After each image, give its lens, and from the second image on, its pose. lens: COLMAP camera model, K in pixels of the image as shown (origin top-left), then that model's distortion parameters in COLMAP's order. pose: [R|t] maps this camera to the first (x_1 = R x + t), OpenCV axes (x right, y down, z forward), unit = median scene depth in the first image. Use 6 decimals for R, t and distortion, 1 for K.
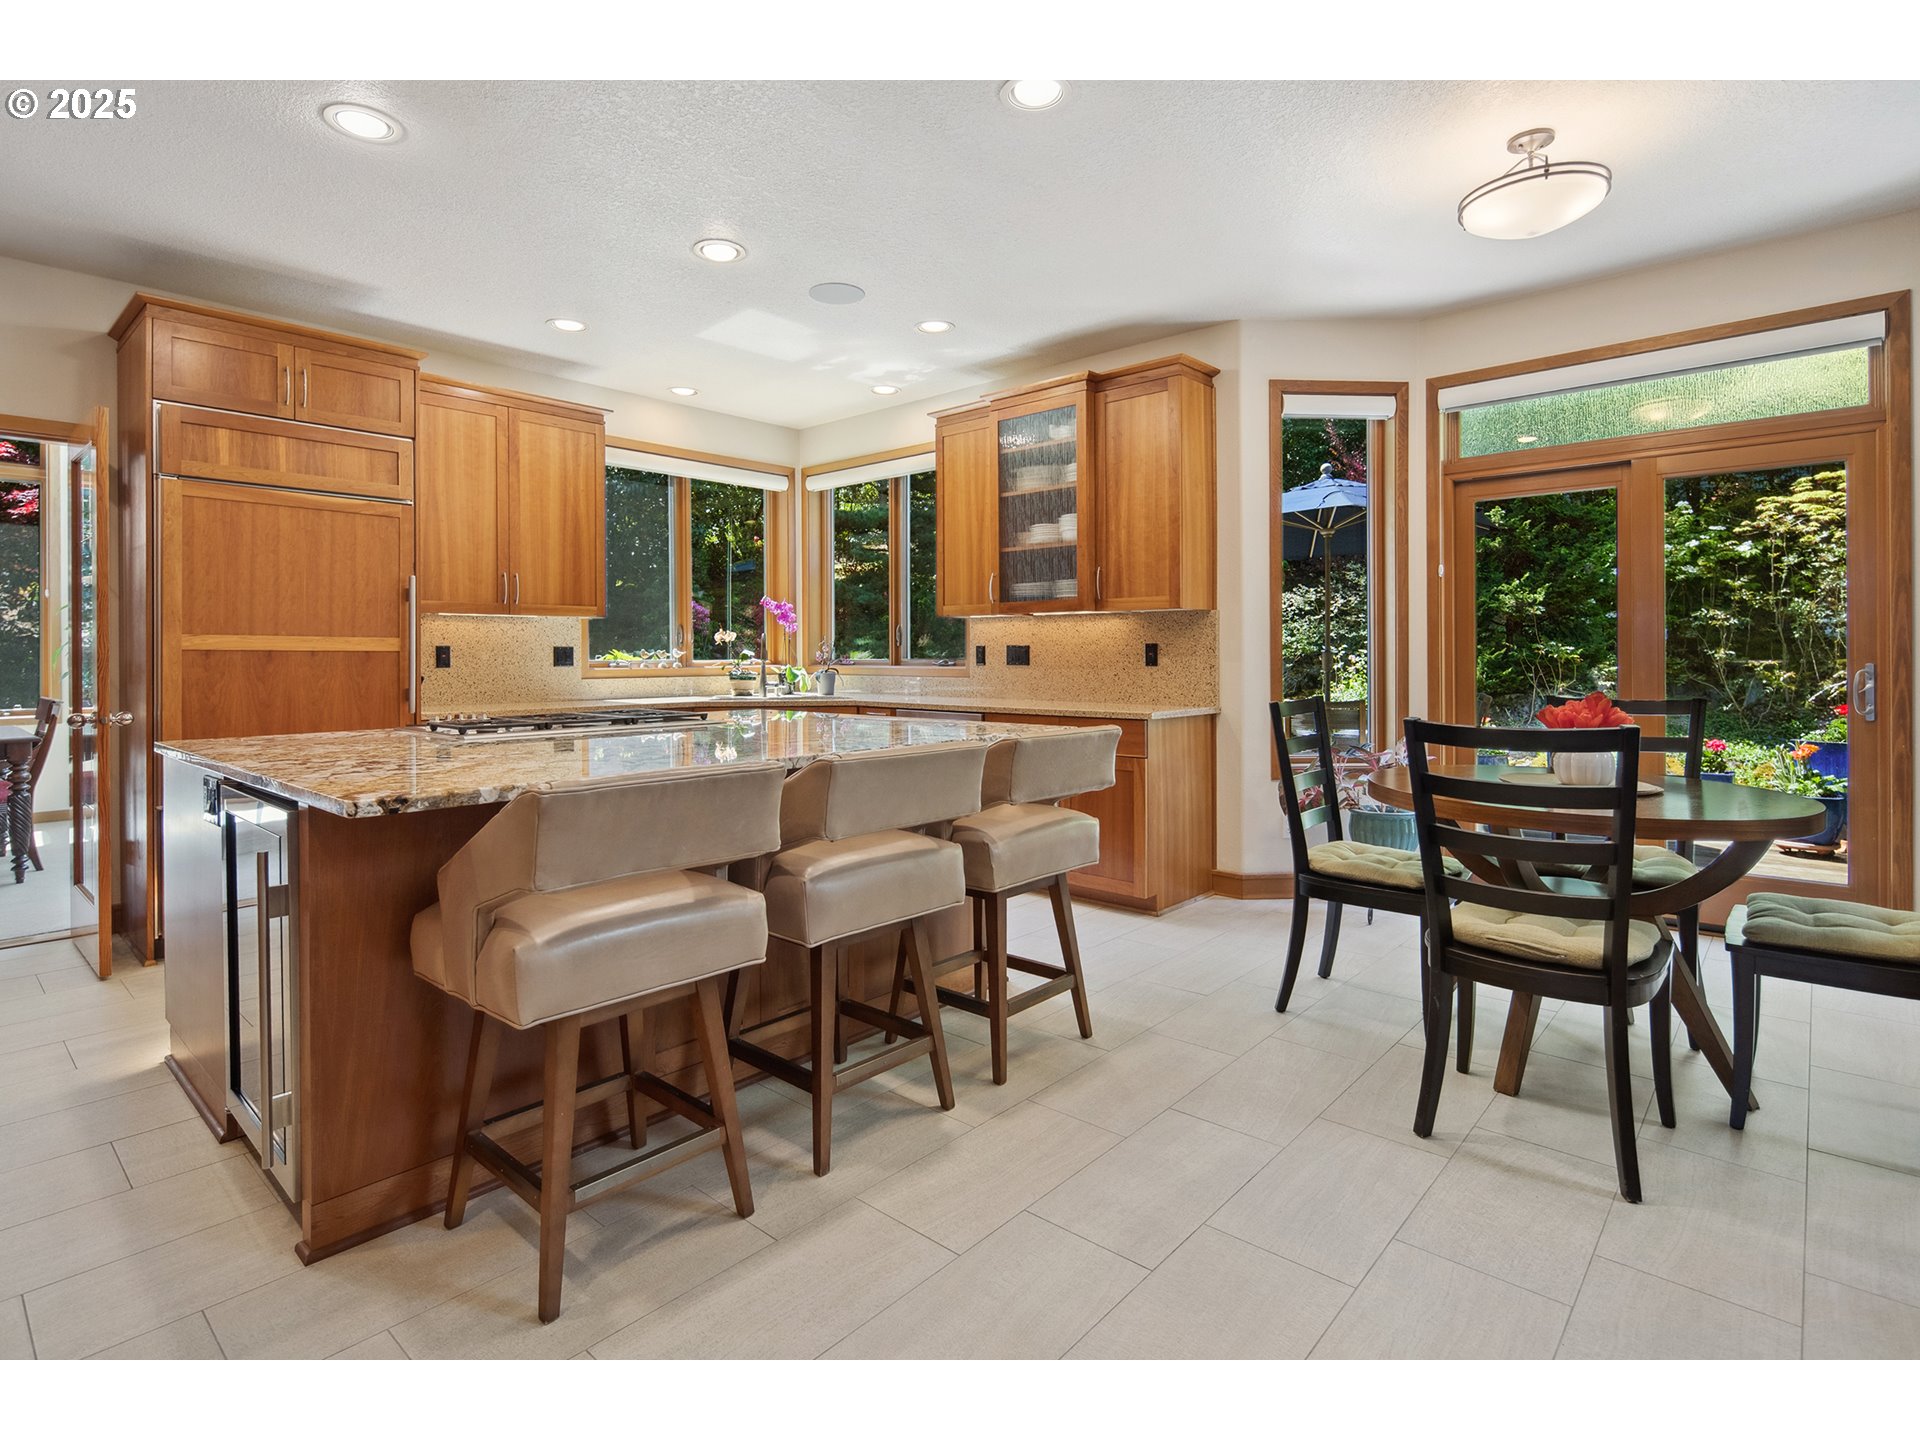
lens RADIAL K [[958.9, 0, 946.1], [0, 958.9, 653.7], [0, 0, 1]] dist [0.000506, -0.000353]
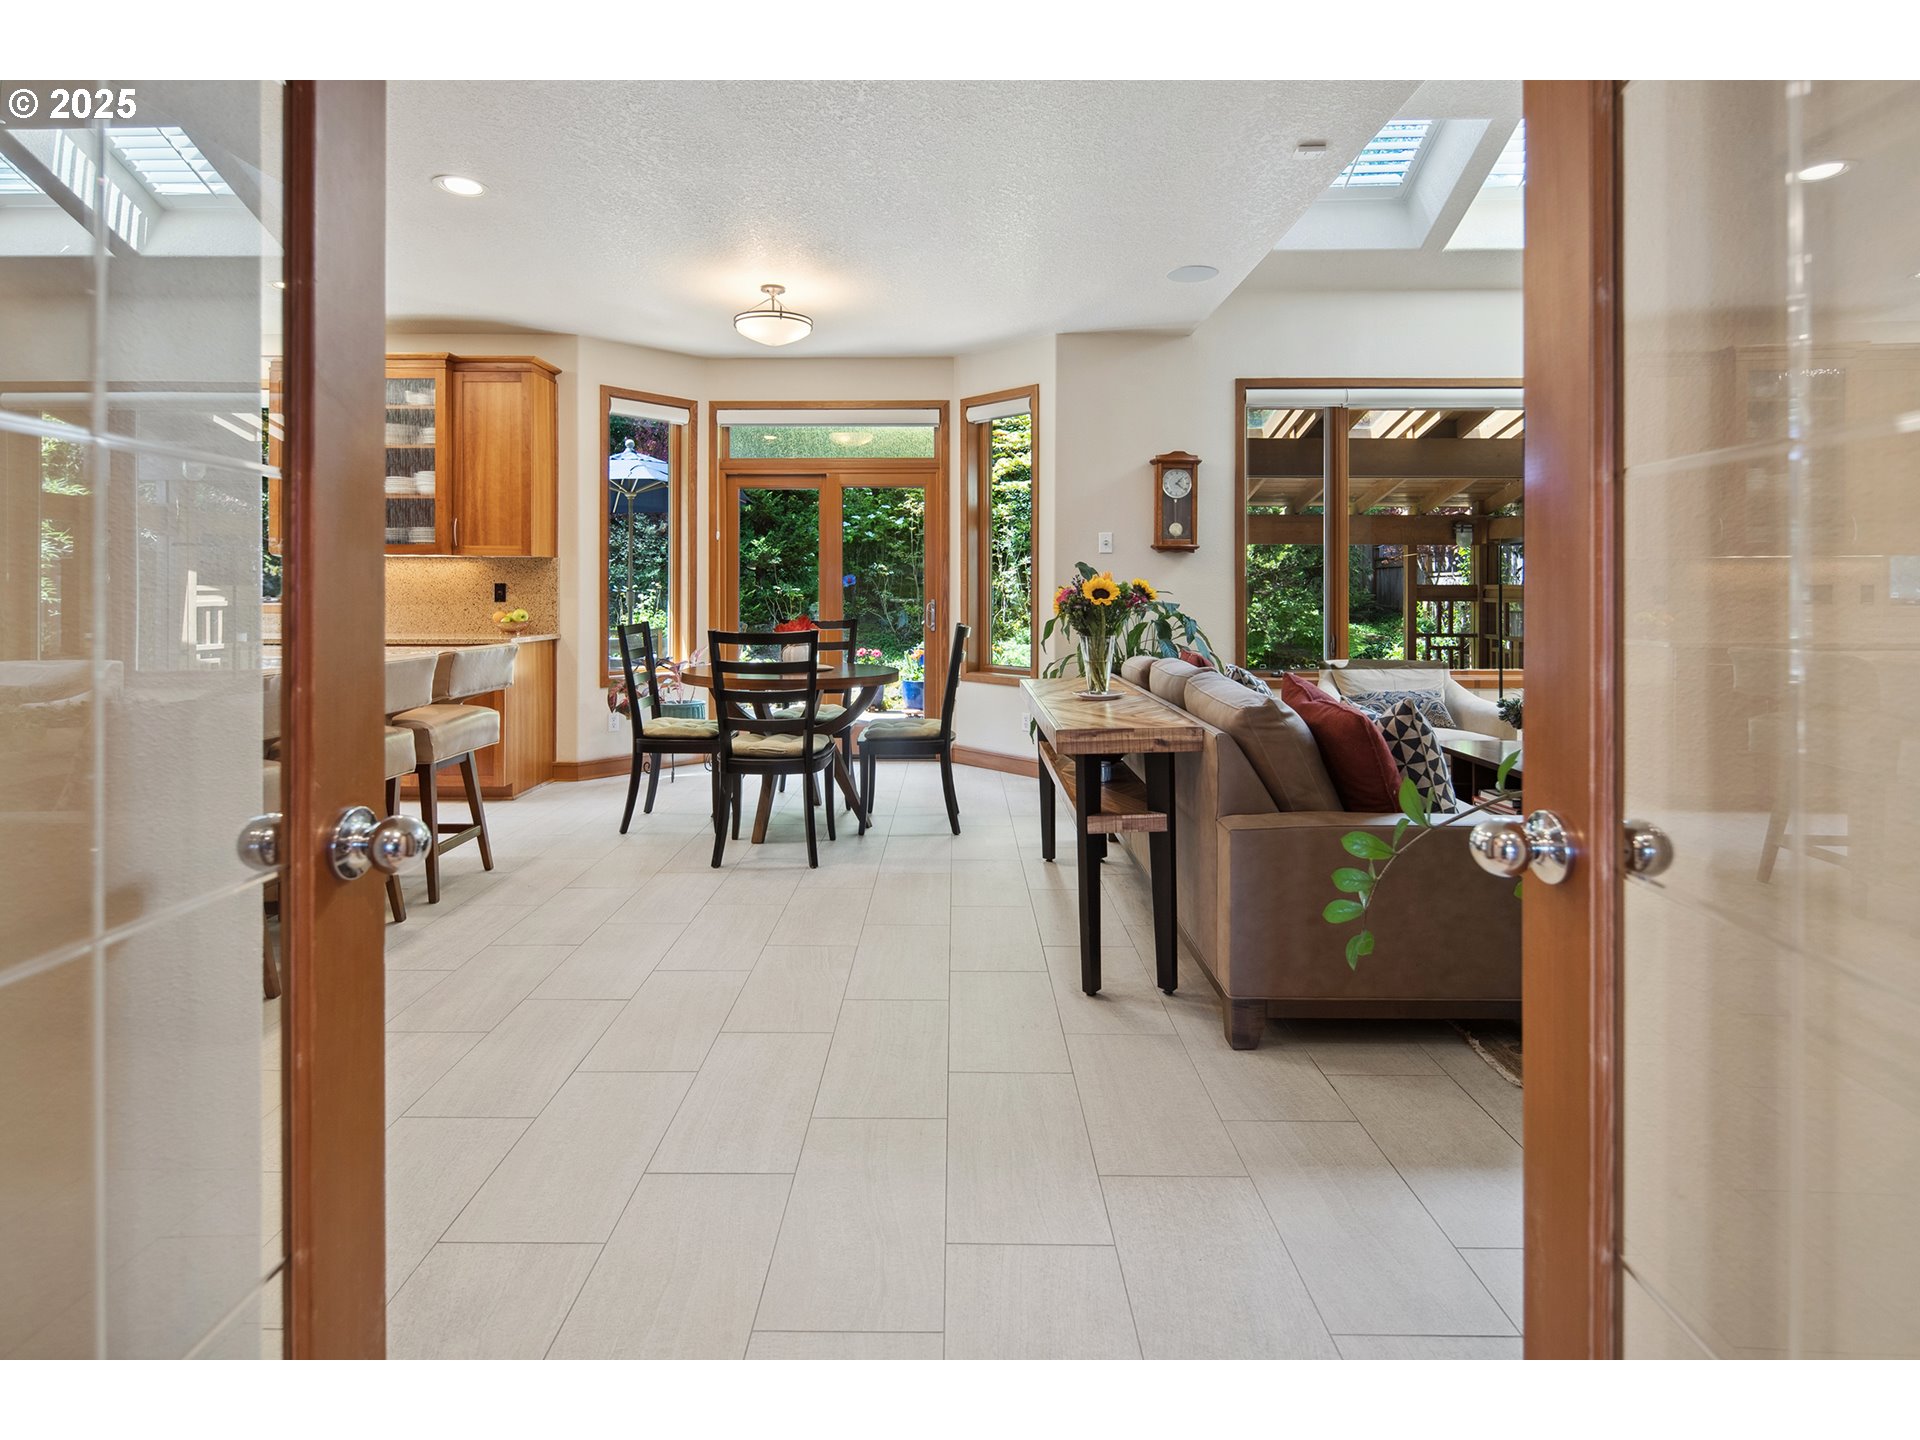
lens RADIAL K [[940.1, 0, 957.6], [0, 940.1, 598.5], [0, 0, 1]] dist [-0.000224, -0.000018]
pose [[0.737237, 0.001607, 0.675632, -0.172071], [-0.006223, 0.999971, 0.004411, -0.000241], [-0.675606, -0.007456, 0.737225, -0.284922]]
